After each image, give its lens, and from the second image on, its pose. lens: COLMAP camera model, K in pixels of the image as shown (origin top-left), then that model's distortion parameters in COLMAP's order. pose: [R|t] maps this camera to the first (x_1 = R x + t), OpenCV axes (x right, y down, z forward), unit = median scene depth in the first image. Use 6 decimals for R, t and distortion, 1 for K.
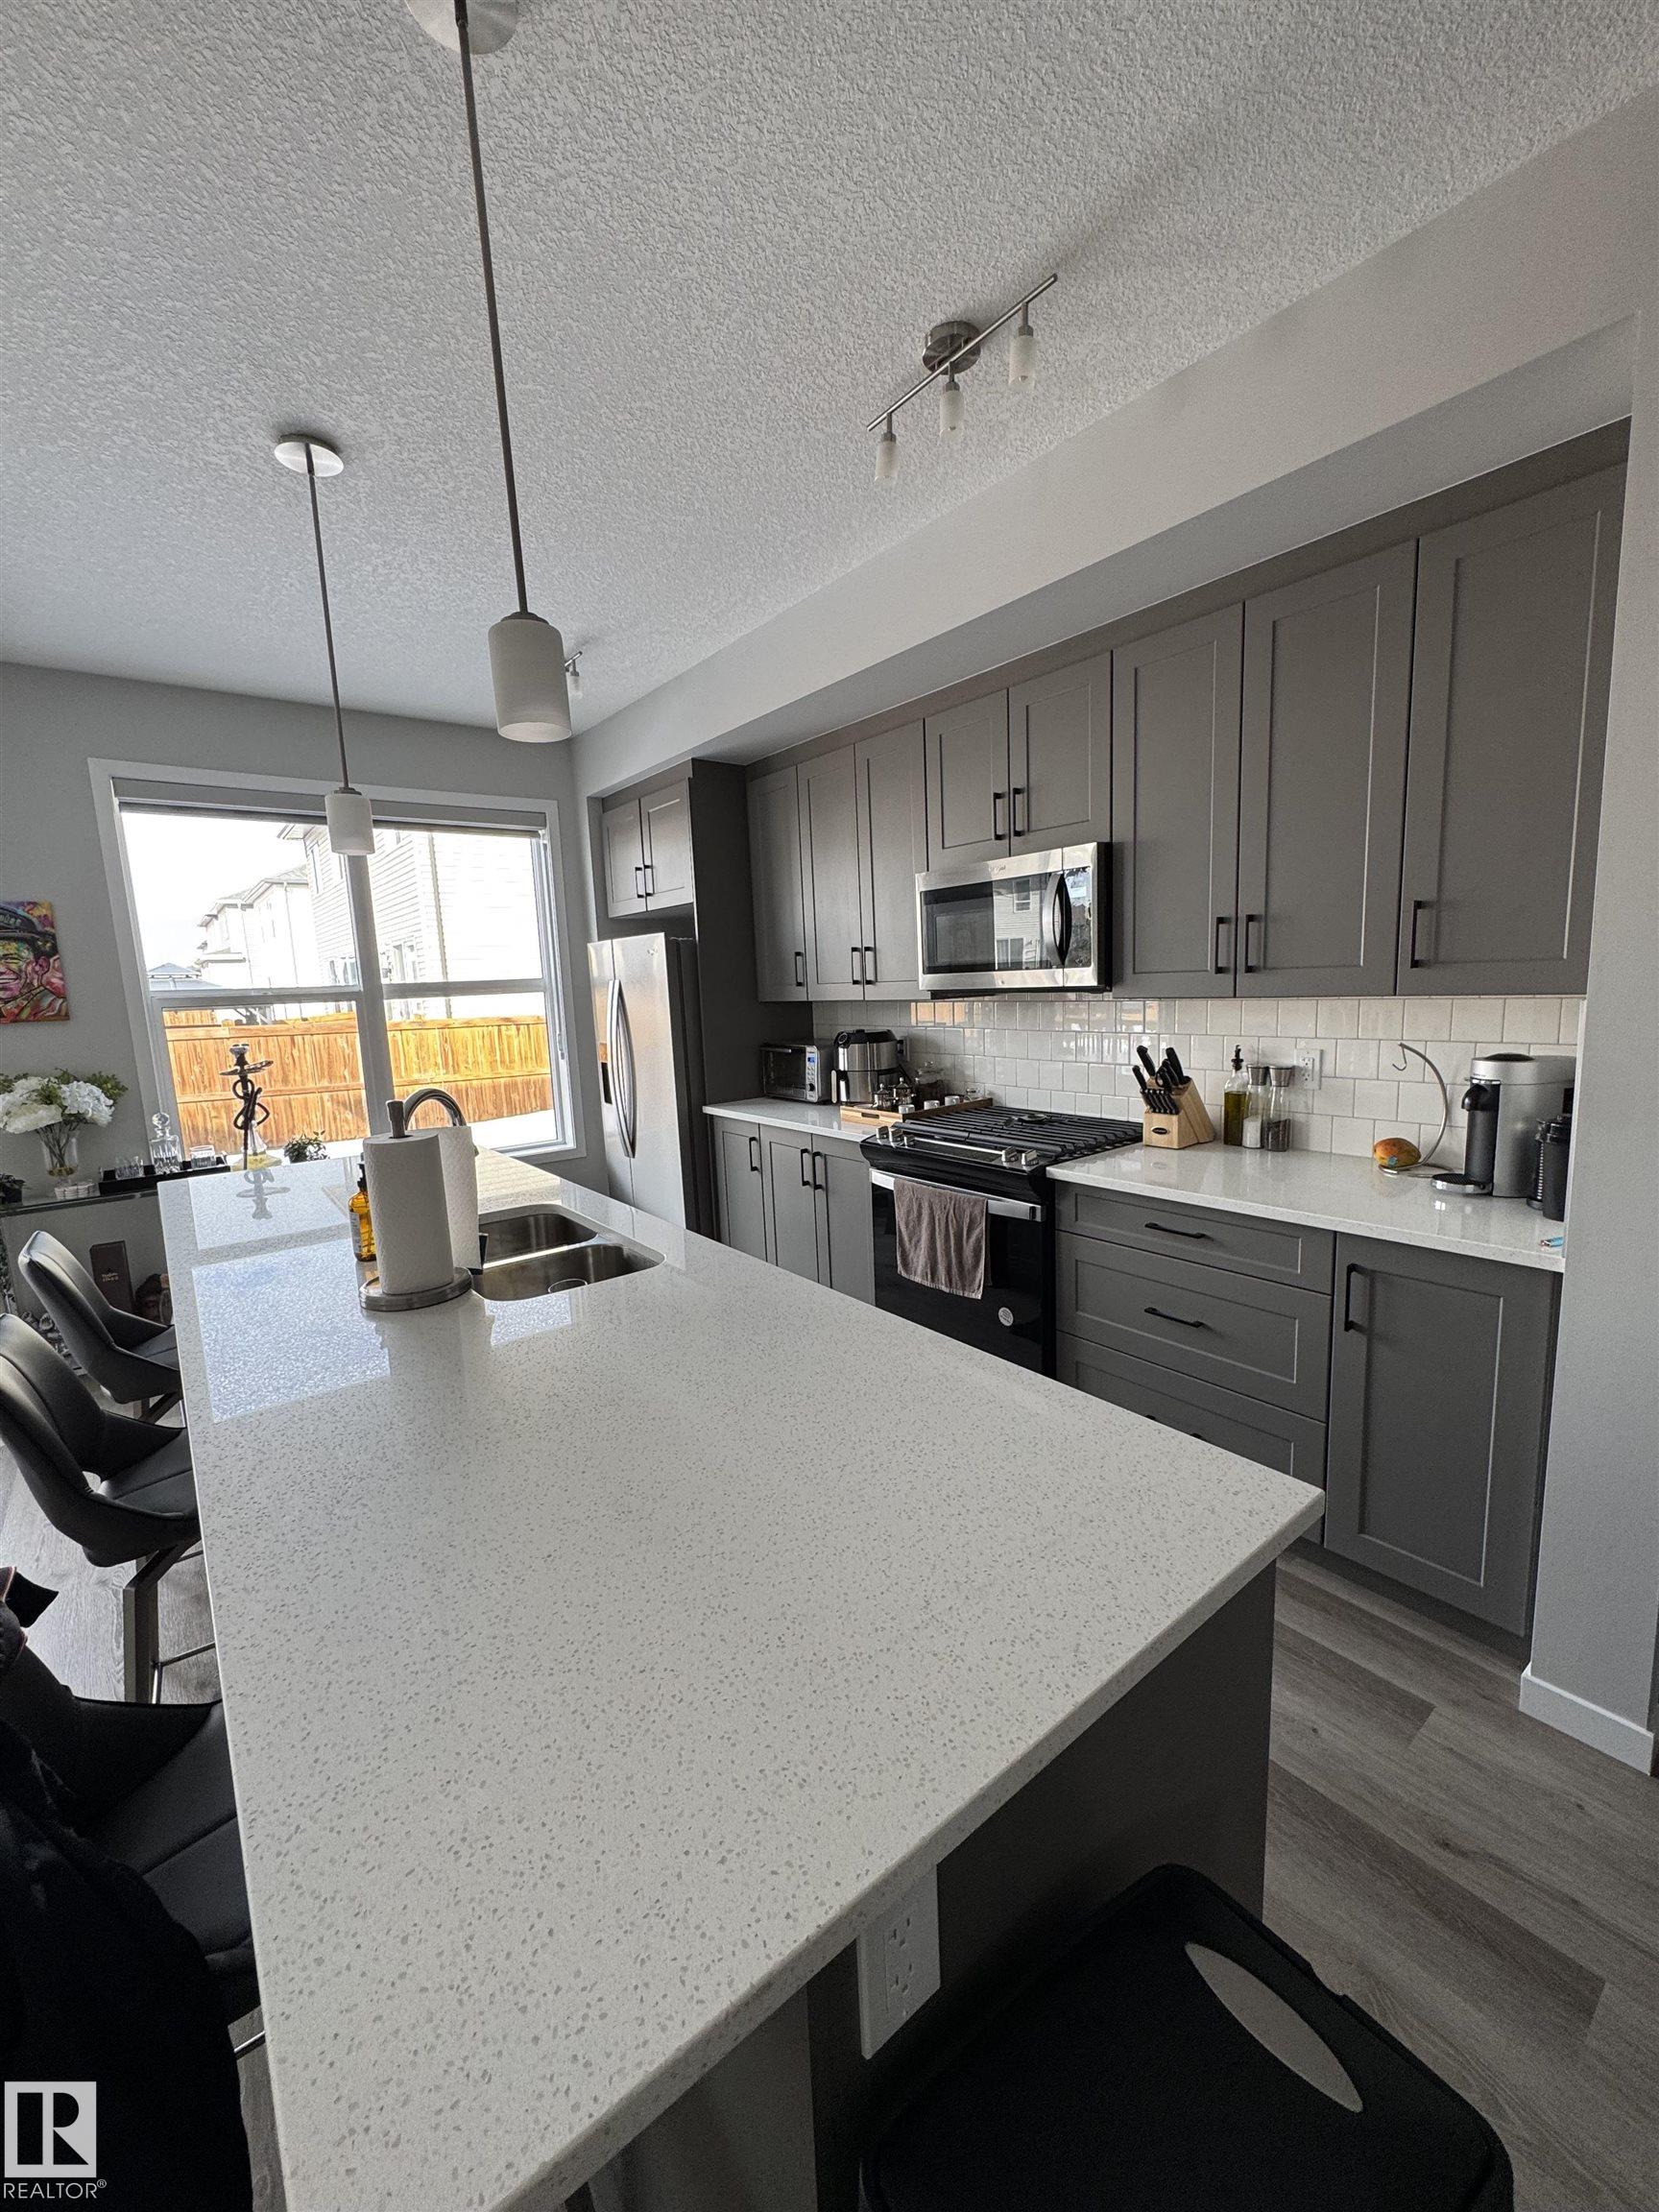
lens RADIAL K [[879.4, 0, 831.9], [0, 879.4, 1109.3], [0, 0, 1]] dist [-0.003838, 0.000616]
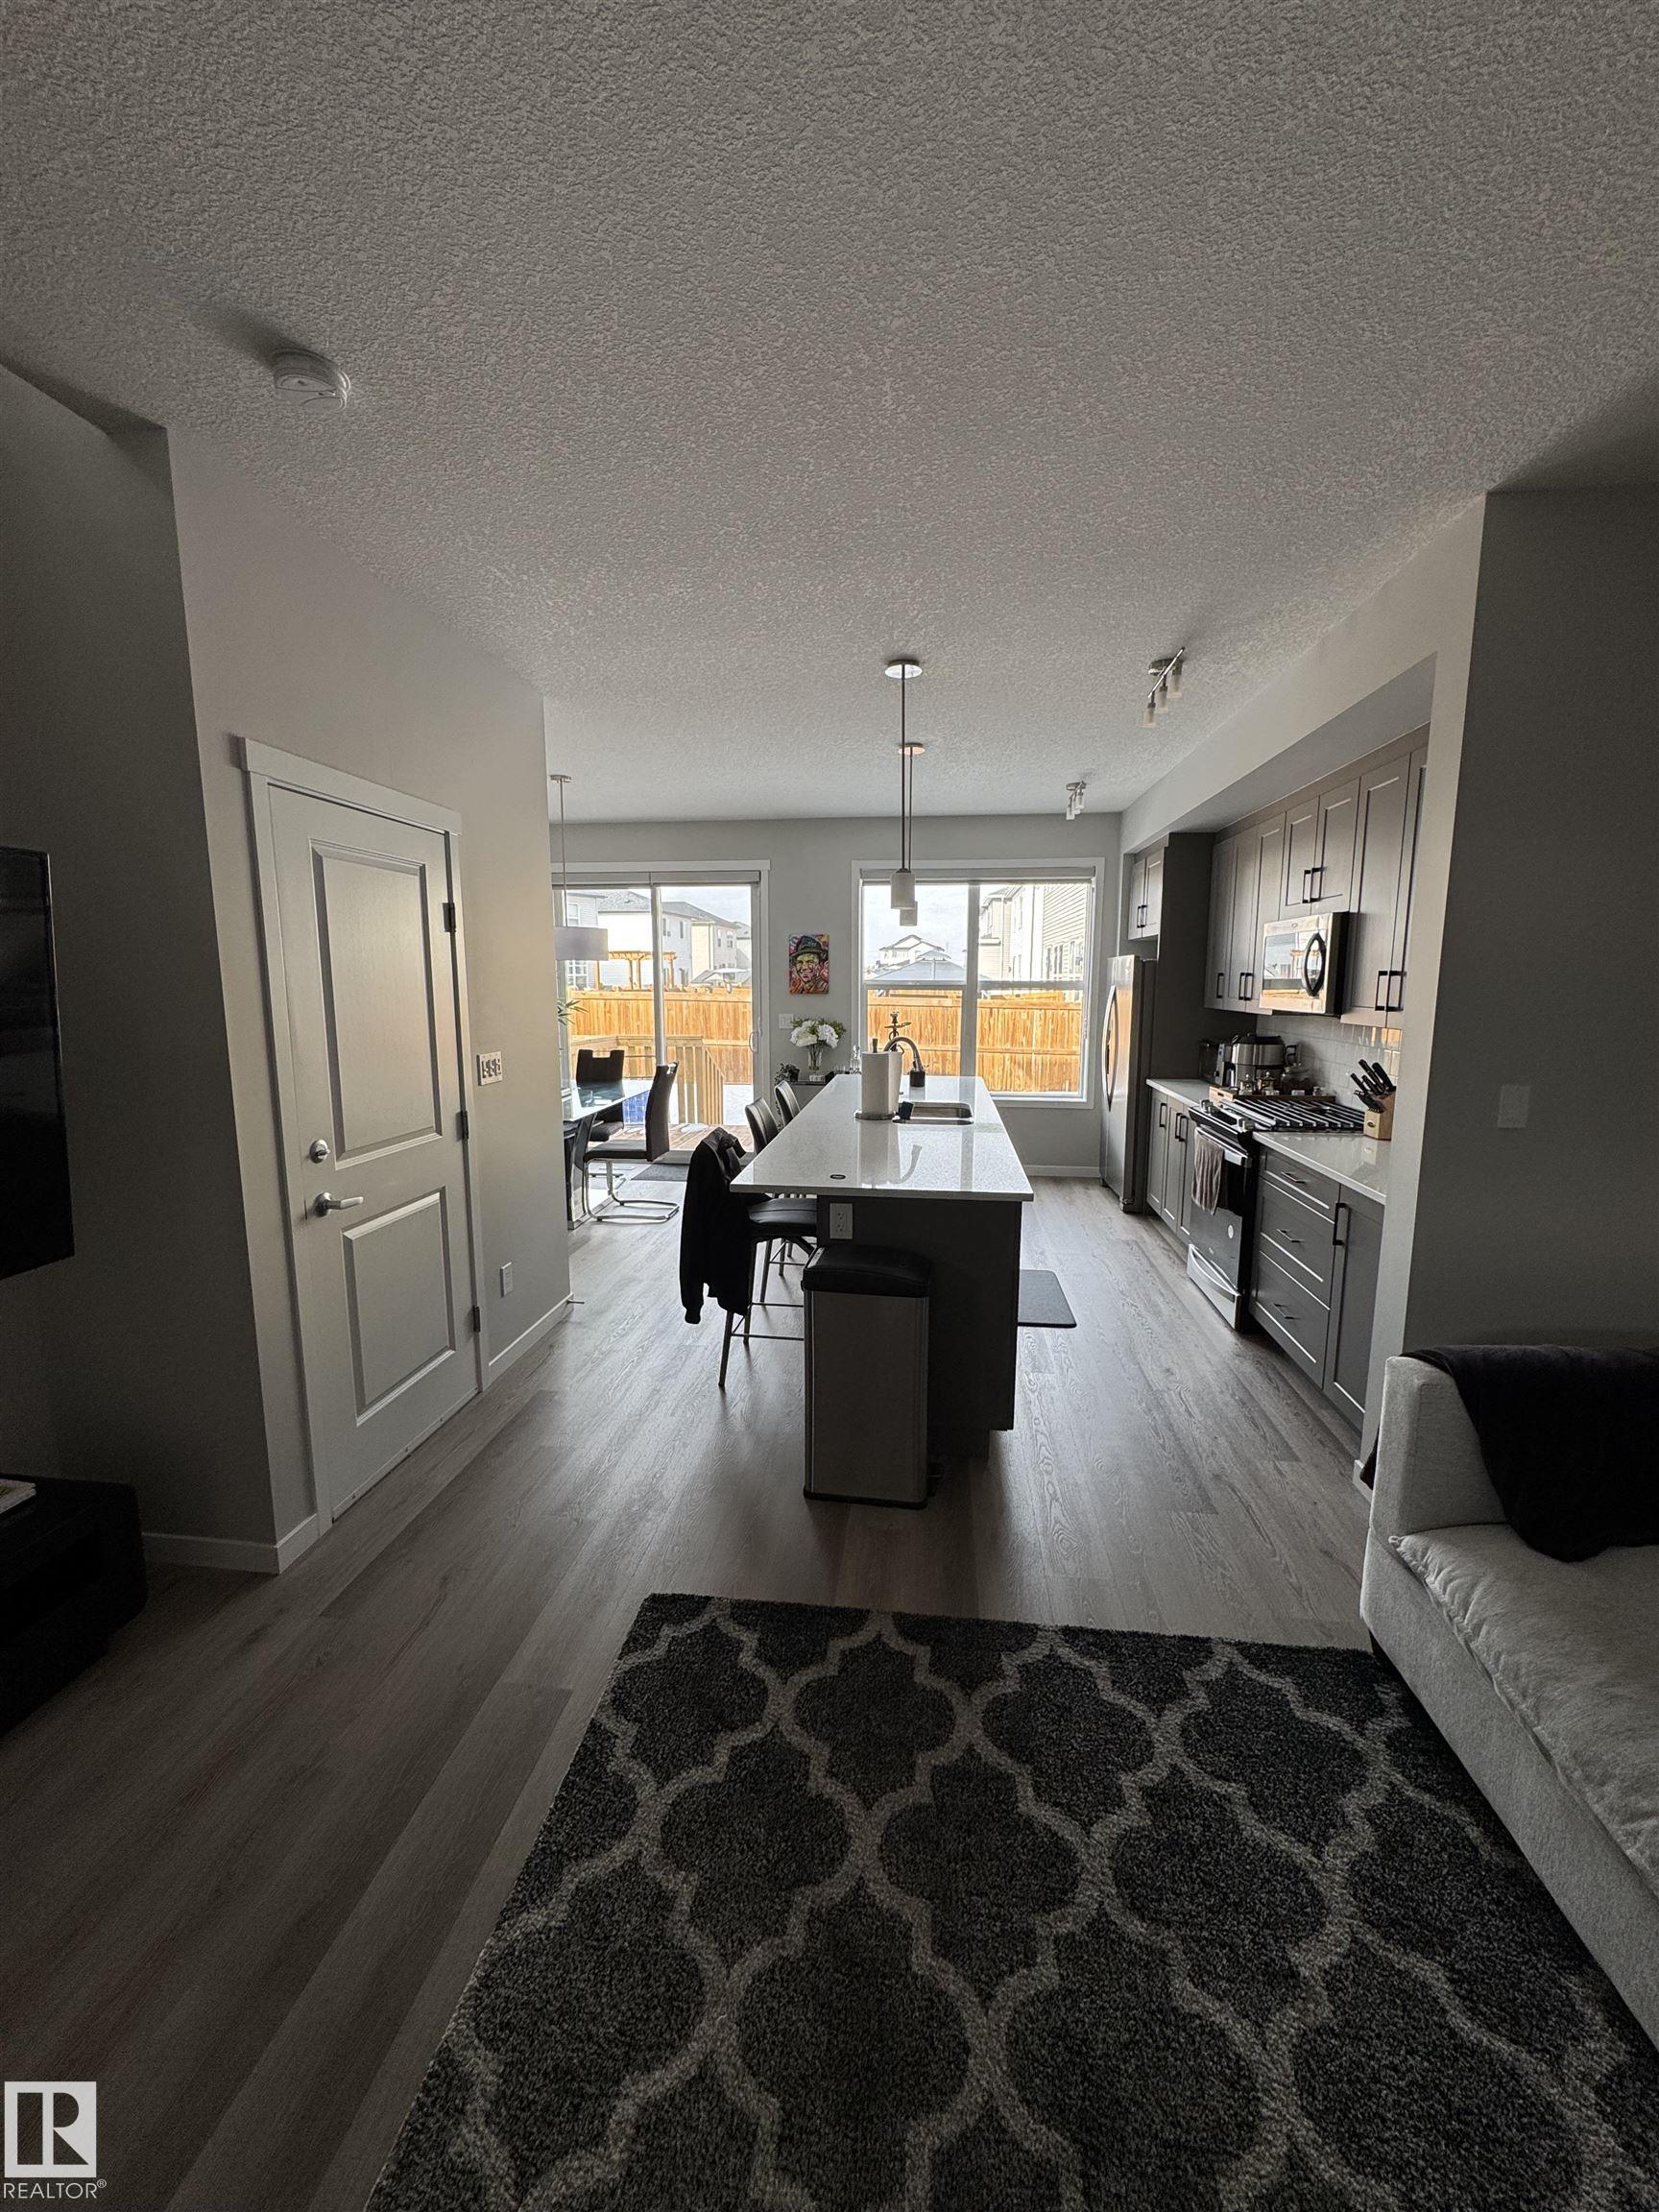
lens RADIAL K [[879.4, 0, 832.1], [0, 879.4, 1107.7], [0, 0, 1]] dist [-0.003838, 0.000616]
pose [[0.707386, 0.145582, -0.691672, 0.671192], [-0.134282, 0.988417, 0.070707, 0.014003], [0.693955, 0.042861, 0.718742, -0.502853]]
